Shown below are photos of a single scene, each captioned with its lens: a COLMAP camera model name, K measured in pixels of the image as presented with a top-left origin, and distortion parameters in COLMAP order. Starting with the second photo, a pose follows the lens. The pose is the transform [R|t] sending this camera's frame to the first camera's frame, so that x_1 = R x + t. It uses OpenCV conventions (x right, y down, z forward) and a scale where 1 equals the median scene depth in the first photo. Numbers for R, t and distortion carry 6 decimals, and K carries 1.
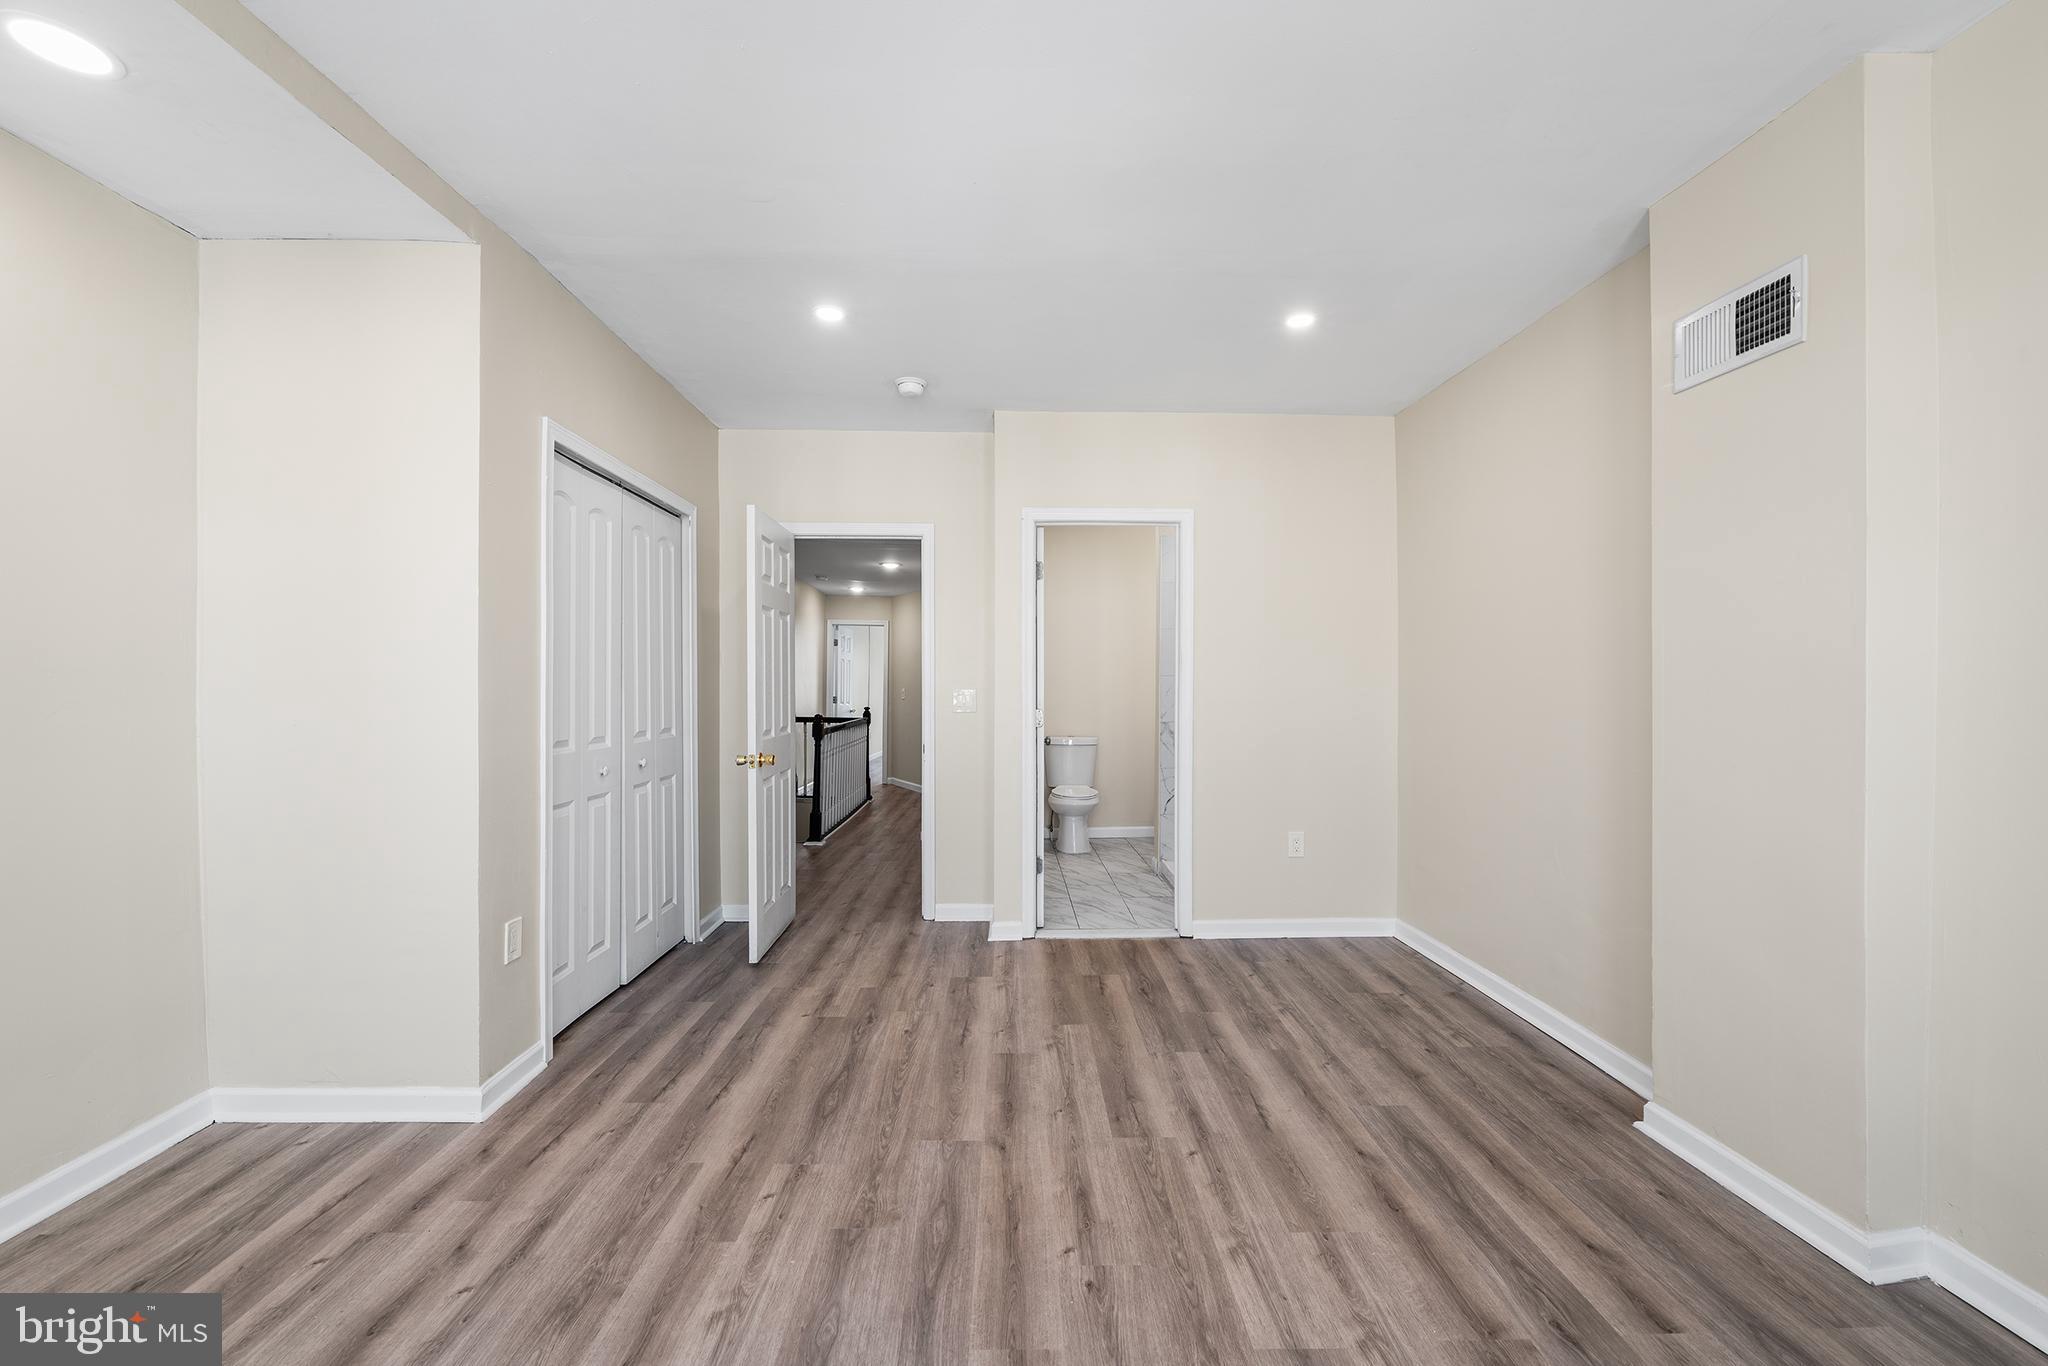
lens RADIAL K [[827.5, 0, 1069.9], [0, 827.5, 690.0], [0, 0, 1]] dist [-0.001523, -0.000245]
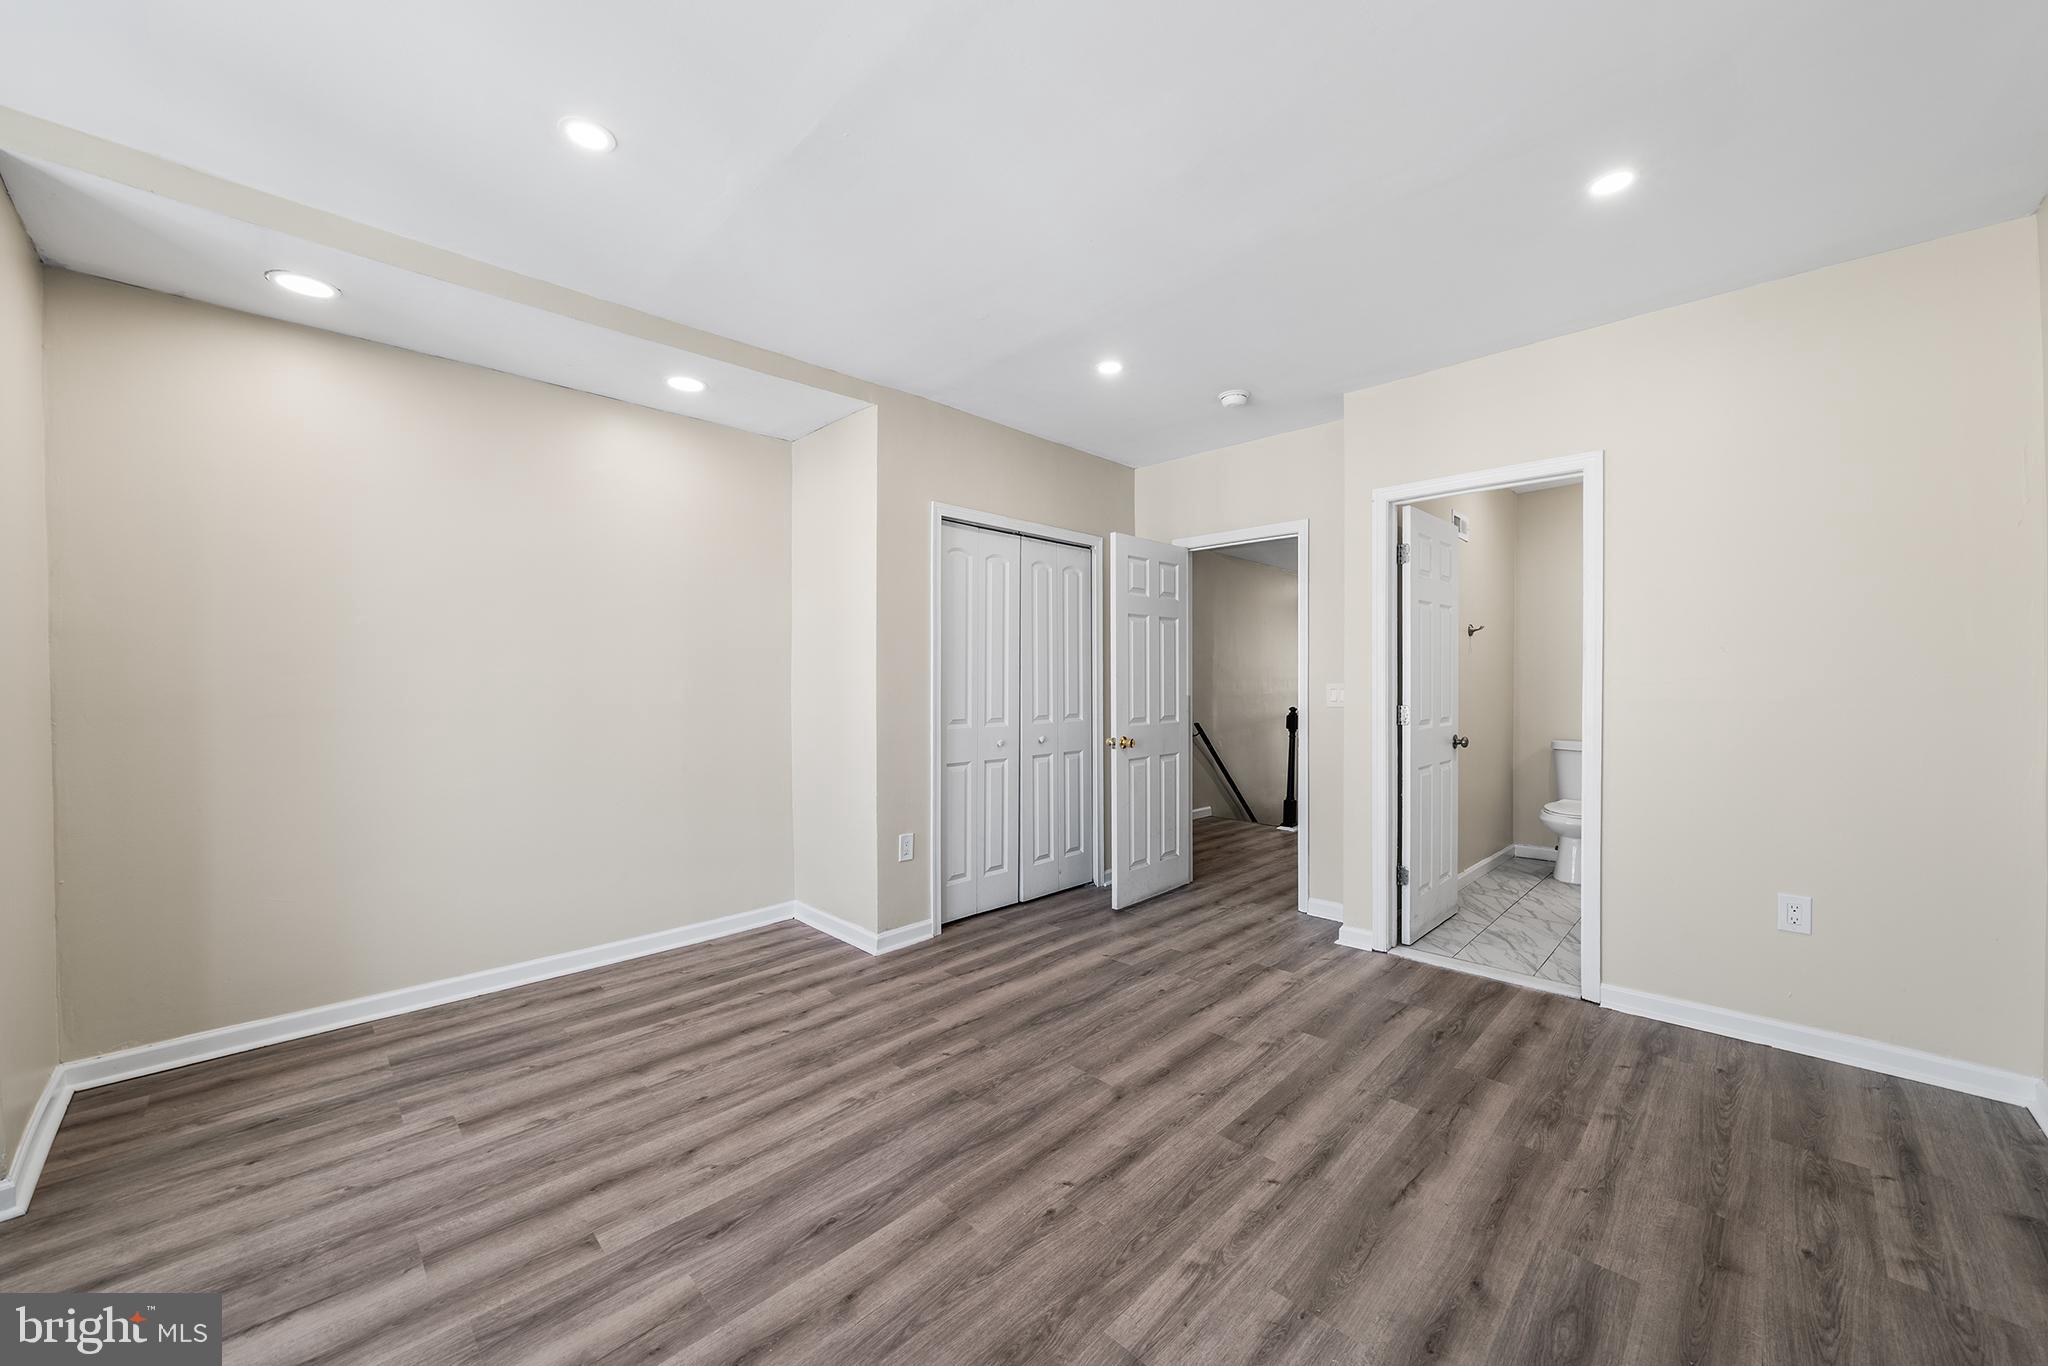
lens RADIAL K [[783.9, 0, 1012.4], [0, 783.9, 688.0], [0, 0, 1]] dist [-0.002506, -0.000533]
pose [[0.670592, 0.004153, -0.741815, 0.571164], [-0.000256, 0.999986, 0.005367, -0.001898], [0.741826, -0.003409, 0.670583, 0.180030]]
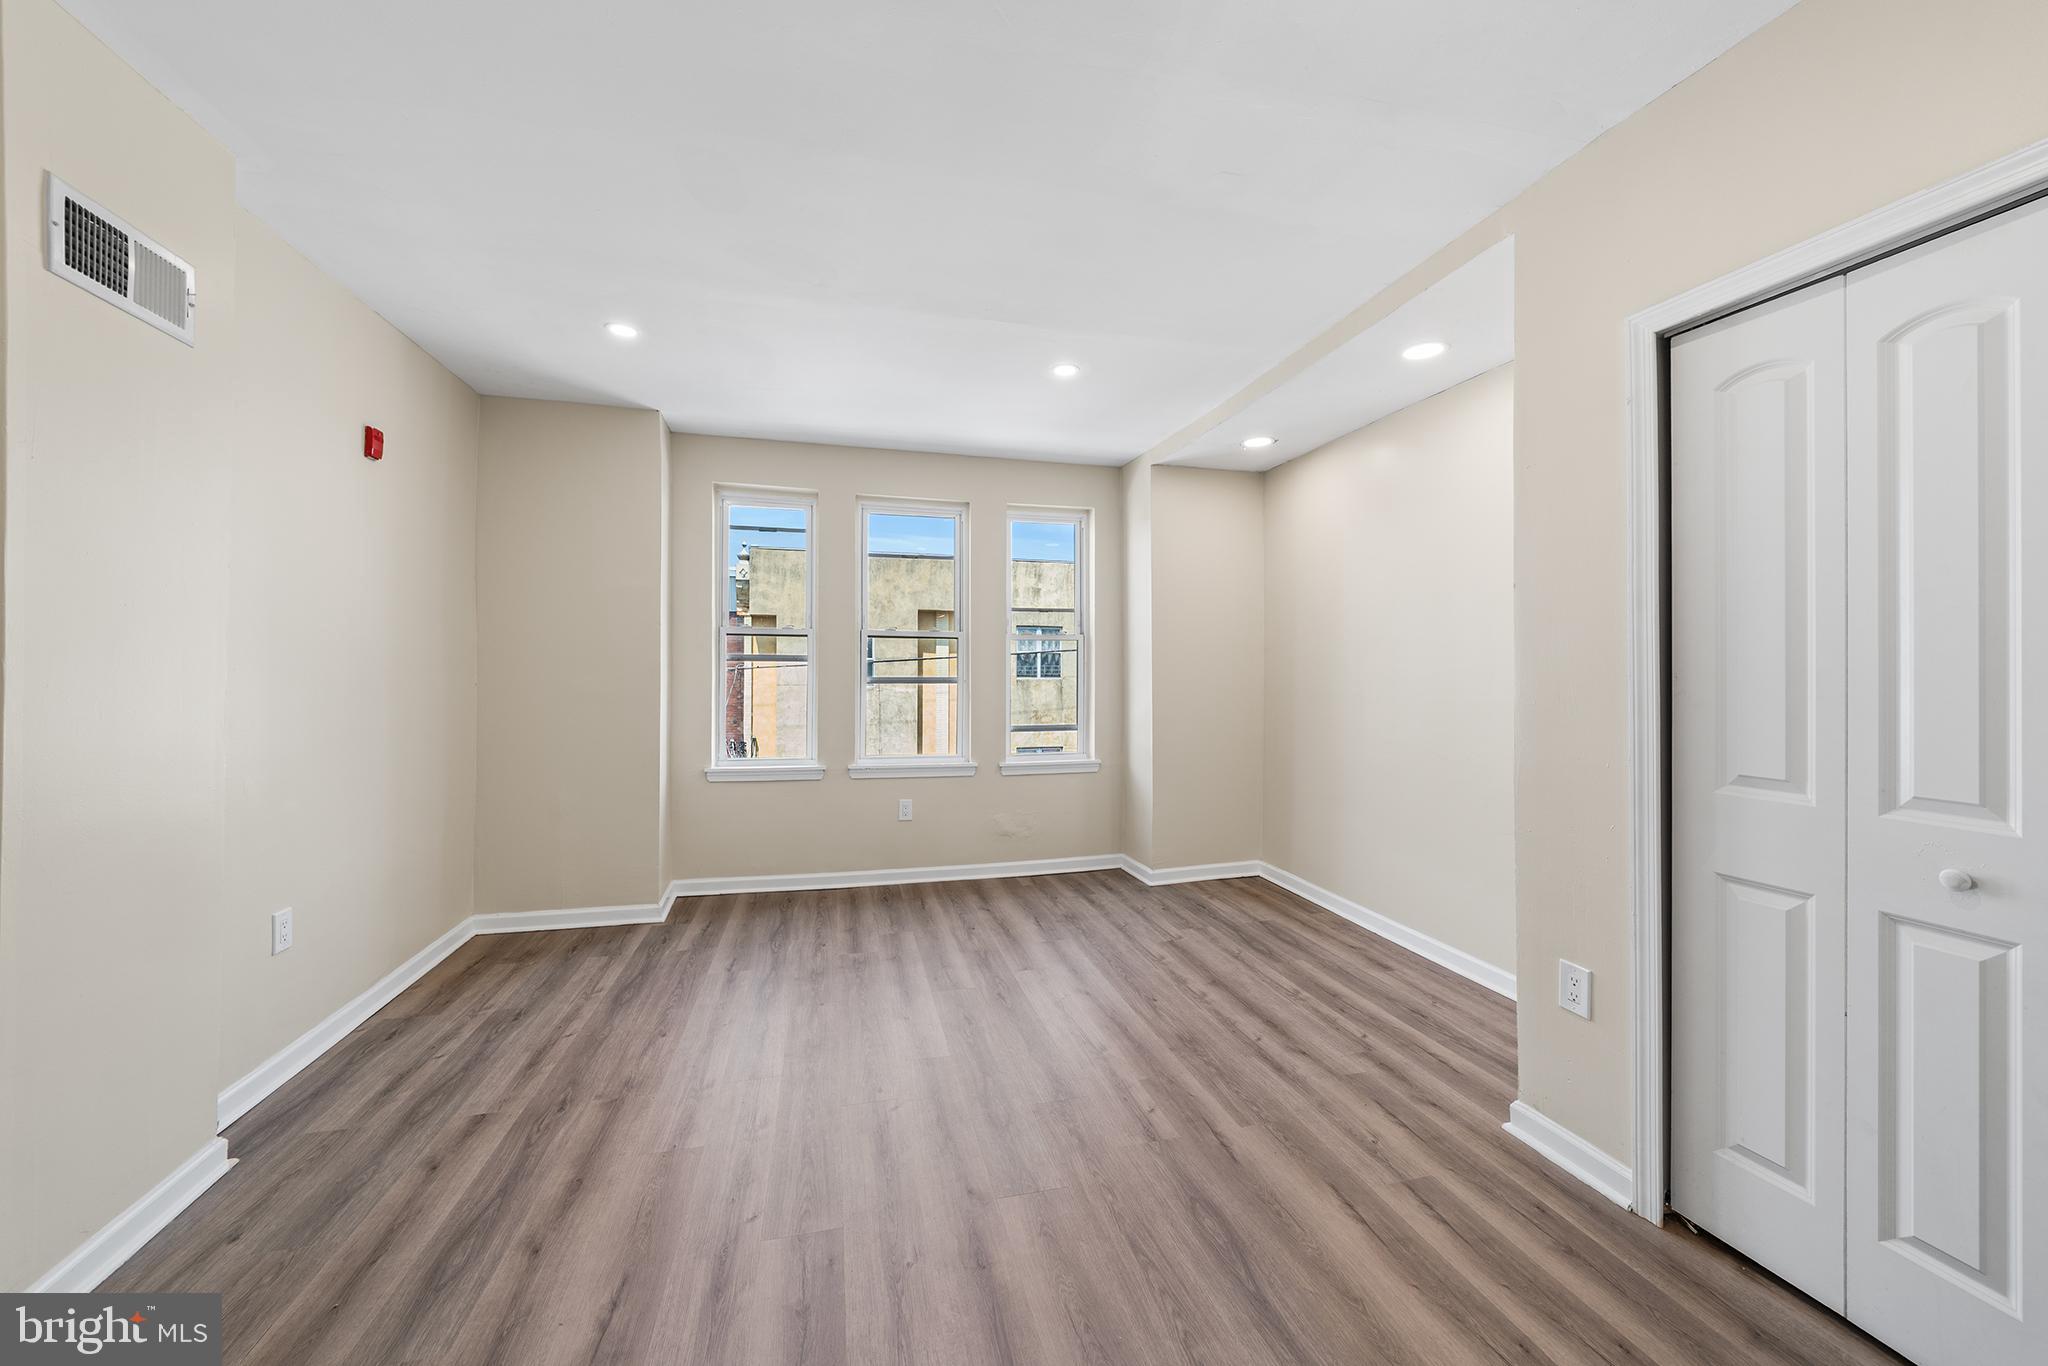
lens RADIAL K [[783.9, 0, 1040.1], [0, 783.9, 665.3], [0, 0, 1]] dist [-0.002506, -0.000533]
pose [[-0.981572, -0.003892, -0.191051, 0.009275], [-0.003941, 0.999992, -0.000123, -0.024322], [0.191050, 0.000632, -0.981580, 1.767052]]
